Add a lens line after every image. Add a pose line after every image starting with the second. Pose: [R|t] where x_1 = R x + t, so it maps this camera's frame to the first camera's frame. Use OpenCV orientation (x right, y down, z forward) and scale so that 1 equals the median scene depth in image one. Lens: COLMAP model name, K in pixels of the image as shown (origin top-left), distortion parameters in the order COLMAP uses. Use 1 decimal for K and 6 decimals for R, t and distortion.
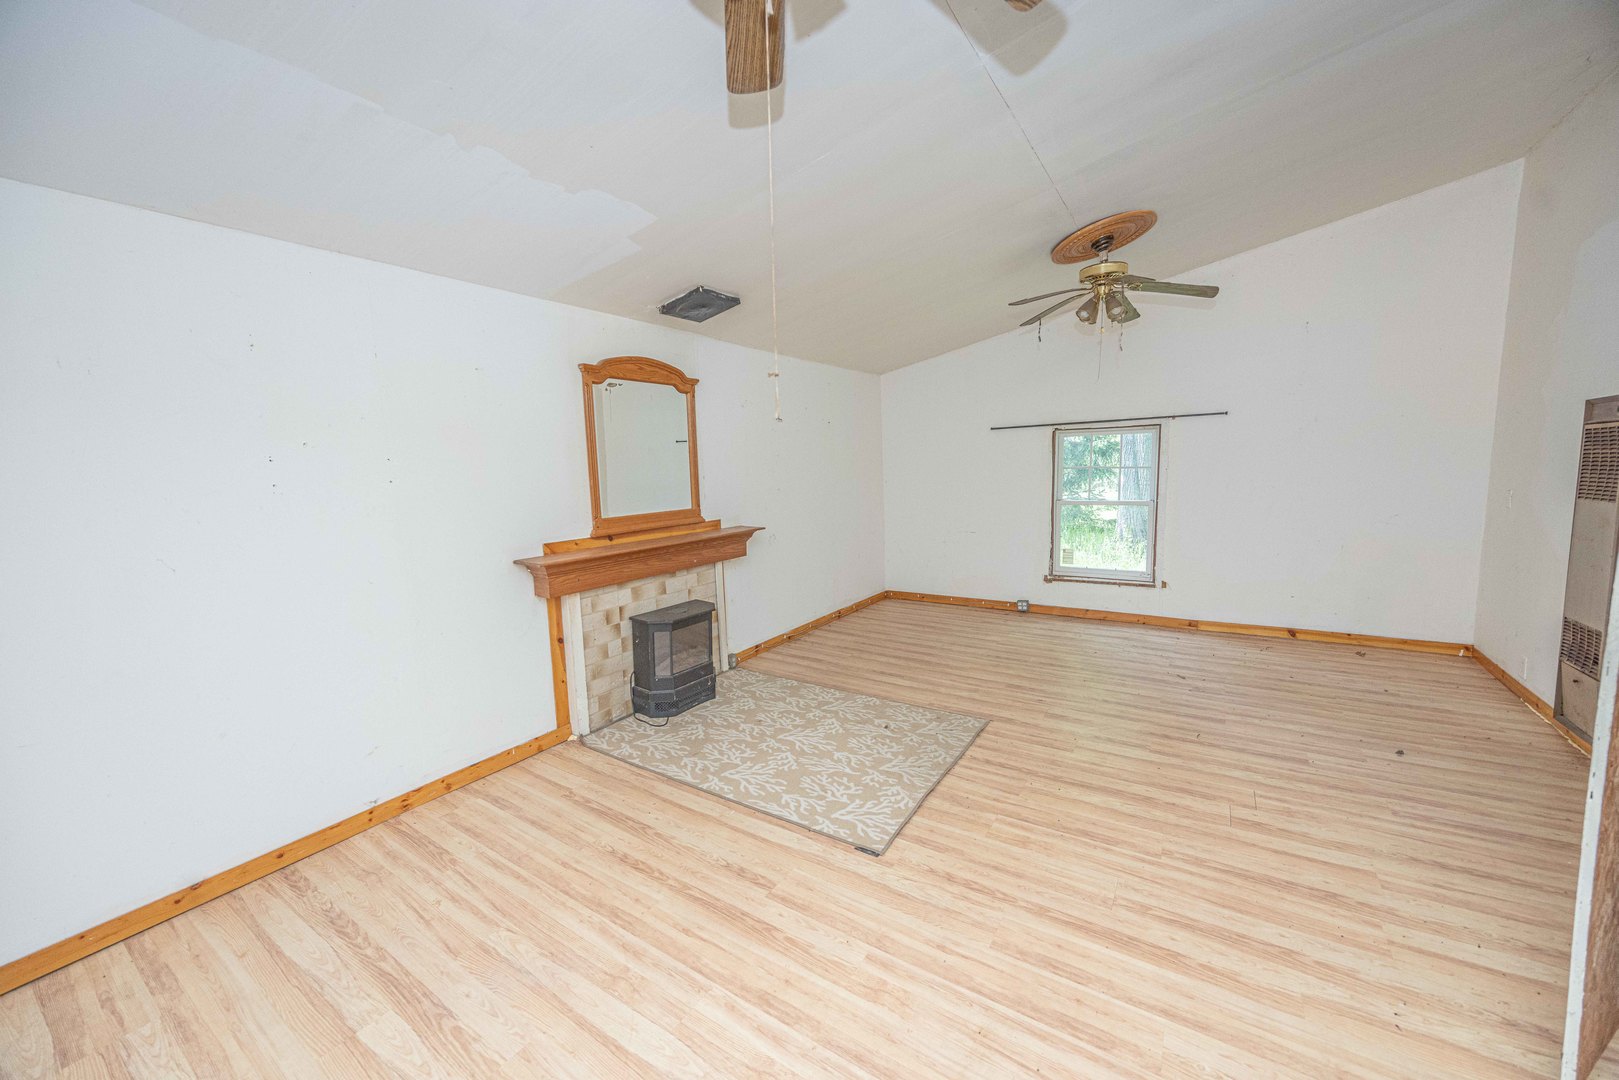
lens RADIAL K [[628.5, 0, 798.1], [0, 628.5, 544.3], [0, 0, 1]] dist [-0.002460, 0.000054]
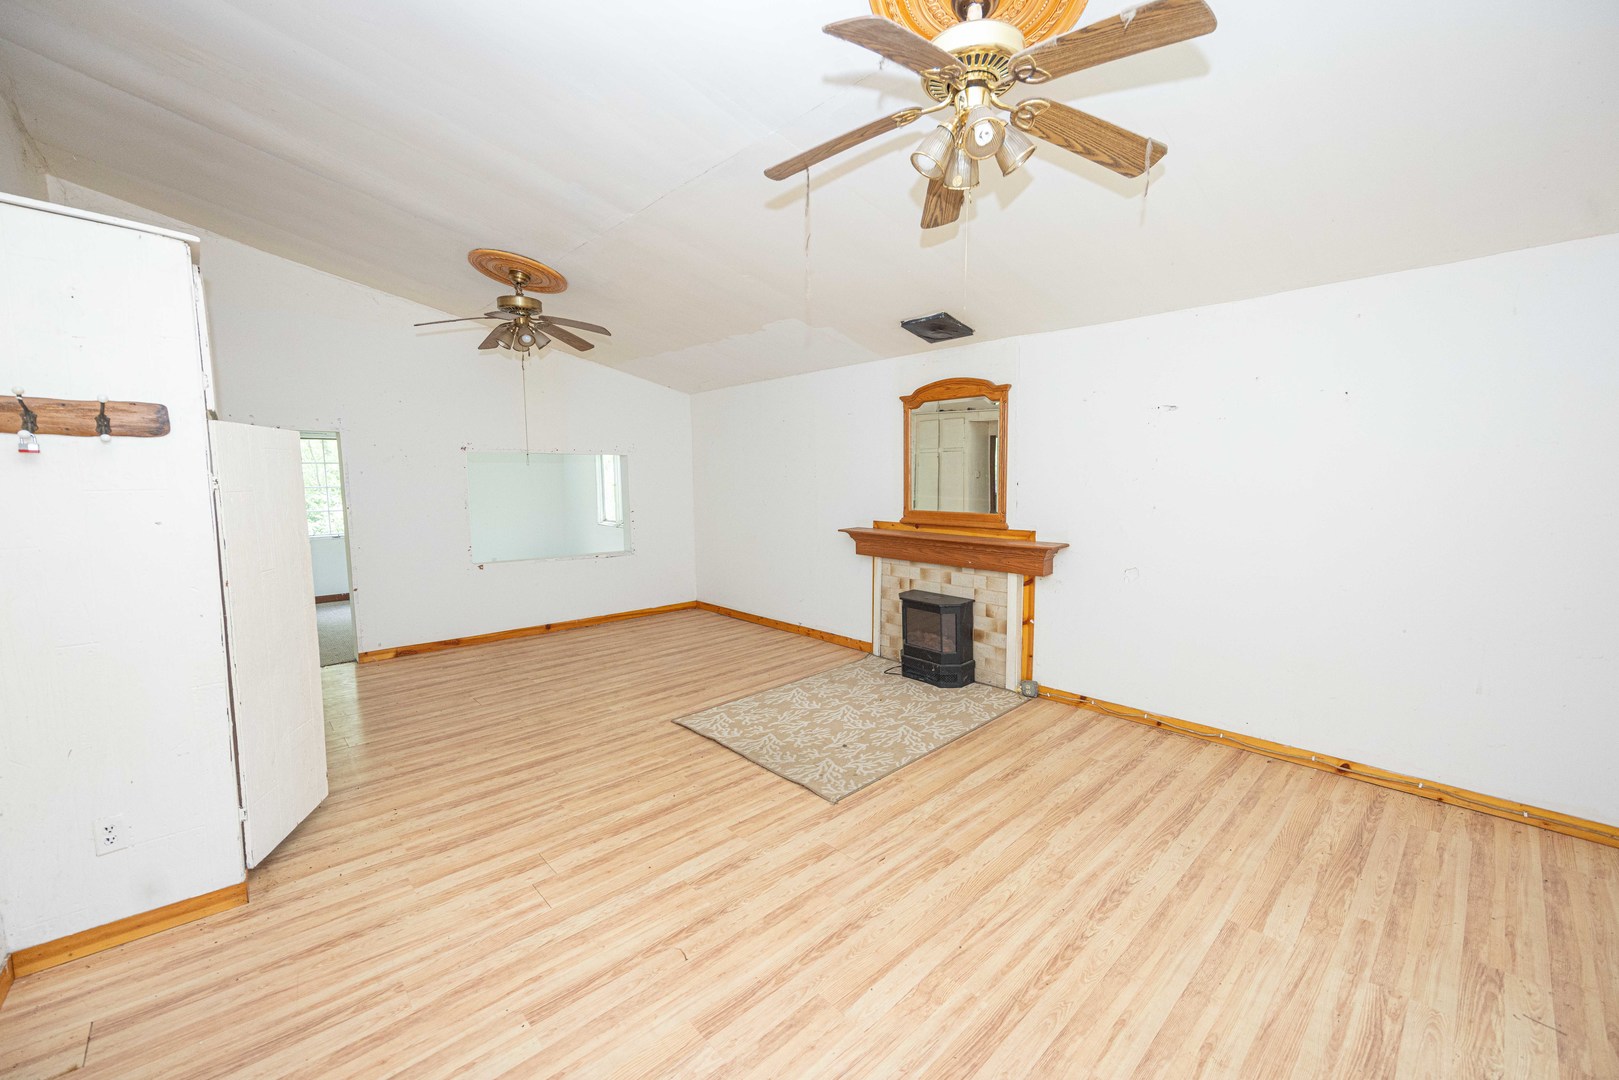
lens RADIAL K [[628.5, 0, 797.9], [0, 628.5, 533.1], [0, 0, 1]] dist [-0.002460, 0.000054]
pose [[-0.241949, 0.126783, -0.961970, 1.056736], [-0.104638, 0.982235, 0.155771, -0.179411], [0.964630, 0.138348, -0.224384, 1.102106]]
